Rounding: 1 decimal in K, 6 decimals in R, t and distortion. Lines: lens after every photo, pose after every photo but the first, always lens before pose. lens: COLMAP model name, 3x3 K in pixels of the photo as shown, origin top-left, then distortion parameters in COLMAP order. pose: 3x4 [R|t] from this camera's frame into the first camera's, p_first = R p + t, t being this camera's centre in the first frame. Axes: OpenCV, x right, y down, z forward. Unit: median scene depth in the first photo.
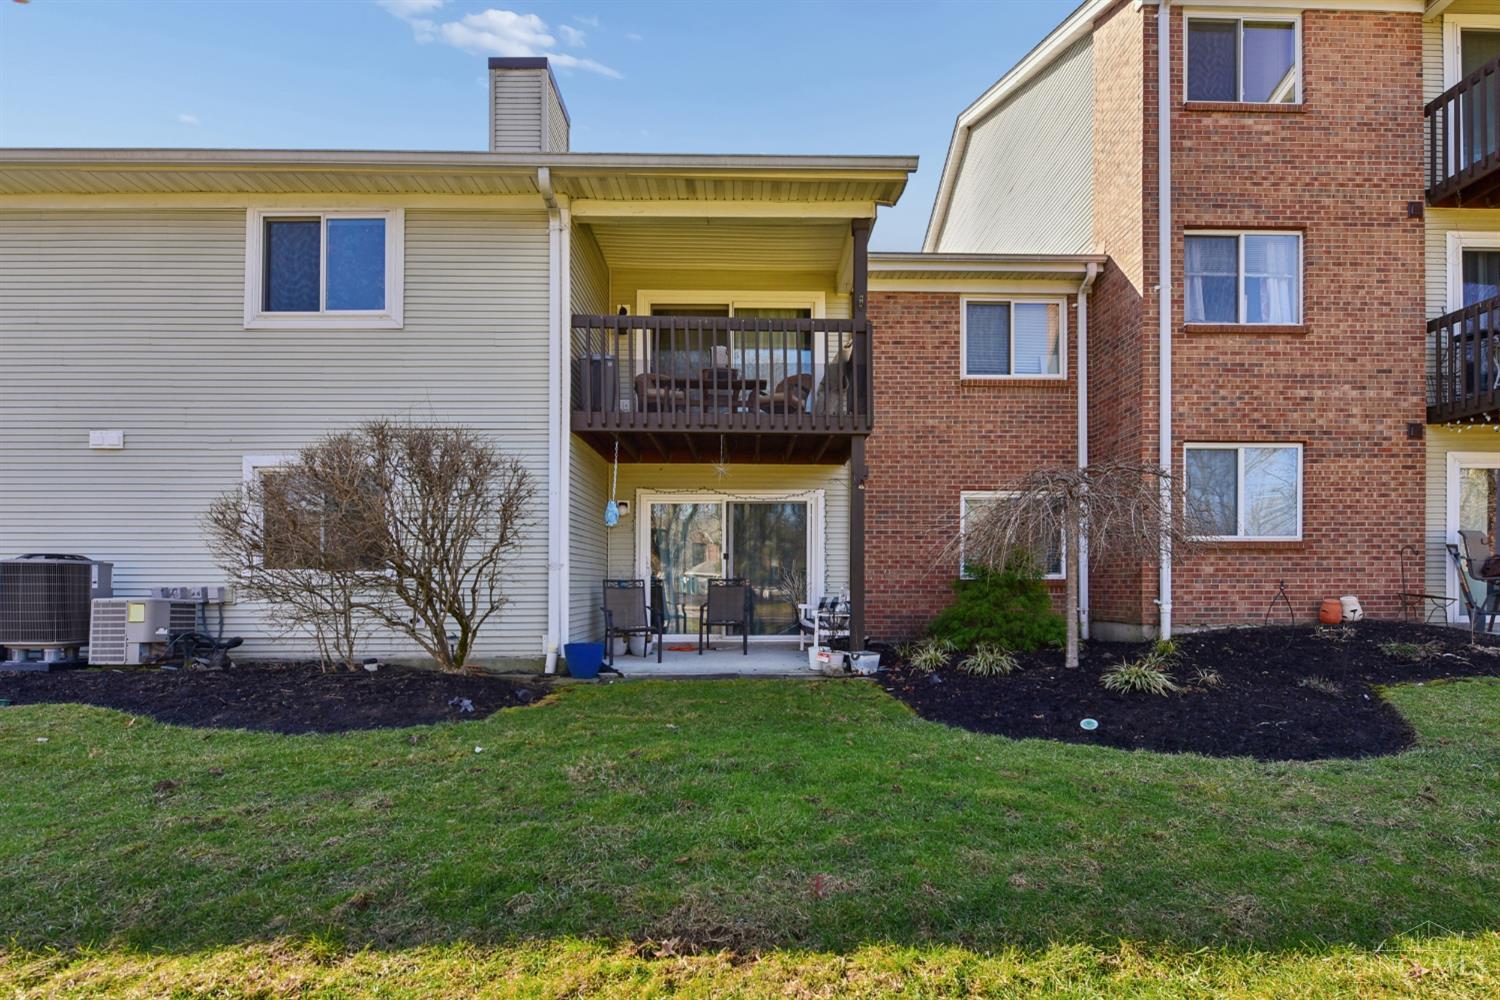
lens RADIAL K [[716.4, 0, 778.8], [0, 716.4, 554.5], [0, 0, 1]] dist [-0.000113, -0.000244]
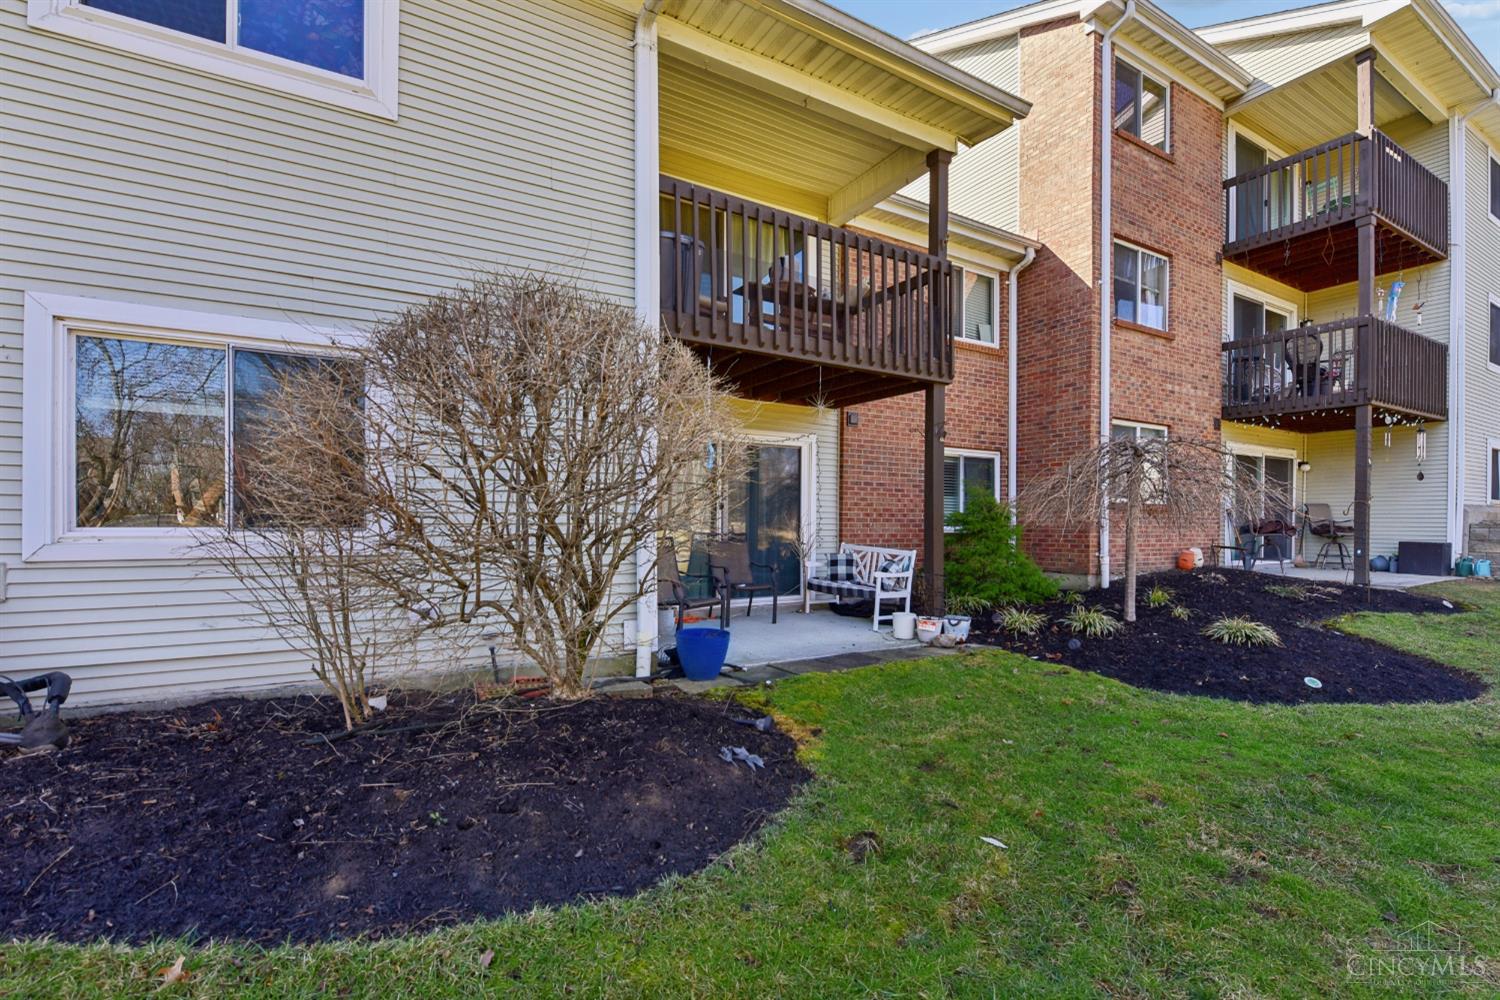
lens RADIAL K [[678.4, 0, 750.0], [0, 678.4, 500.0], [0, 0, 1]] dist [-0.002007, -0.000692]
pose [[0.866556, 0.022023, 0.498593, -0.495442], [-0.030933, 0.999475, 0.009614, -0.014840], [-0.498120, -0.023754, 0.866783, 0.326997]]
